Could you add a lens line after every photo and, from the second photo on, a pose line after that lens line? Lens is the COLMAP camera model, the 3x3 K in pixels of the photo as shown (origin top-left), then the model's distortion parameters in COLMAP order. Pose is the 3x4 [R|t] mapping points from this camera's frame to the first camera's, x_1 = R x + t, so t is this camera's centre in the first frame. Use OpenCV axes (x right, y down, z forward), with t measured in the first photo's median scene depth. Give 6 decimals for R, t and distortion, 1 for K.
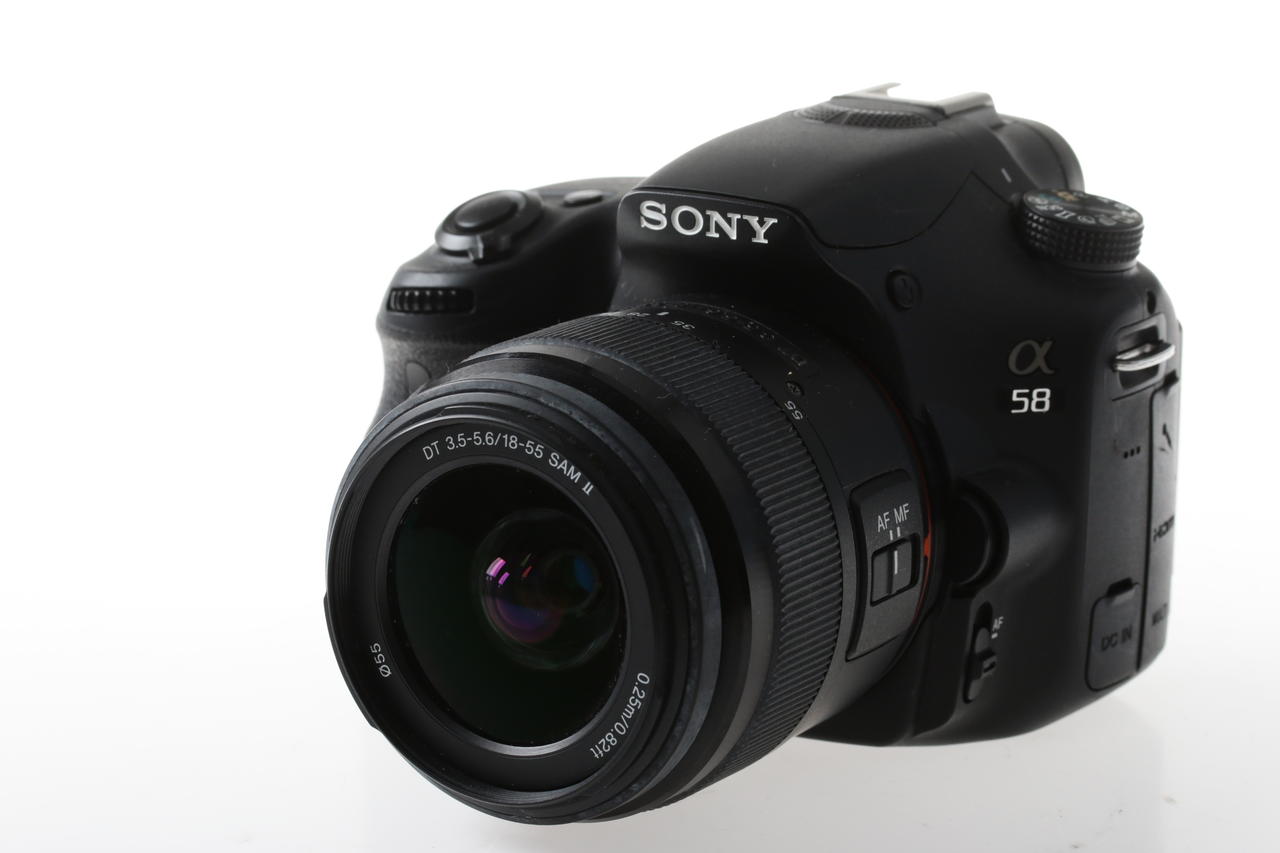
lens RADIAL K [[3543.9, 0, 639.6], [0, 3543.9, 428.8], [0, 0, 1]] dist [0.422750, 0.000000]
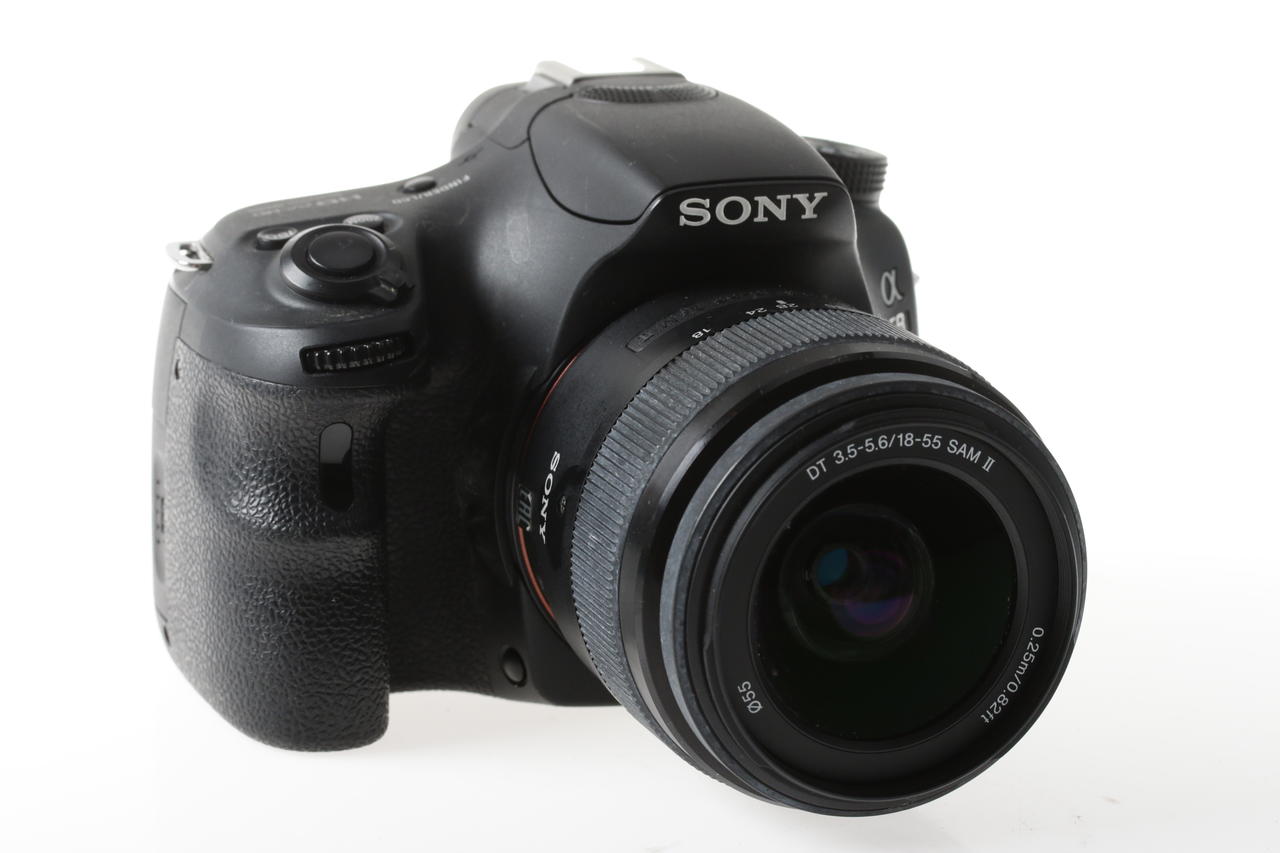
lens RADIAL K [[3543.9, 0, 639.9], [0, 3543.9, 425.1], [0, 0, 1]] dist [0.422750, 0.000000]
pose [[0.609683, -0.207122, 0.765106, -0.846115], [0.183119, 0.975949, 0.118279, -0.132464], [-0.771203, 0.067993, 0.632948, 0.414417]]
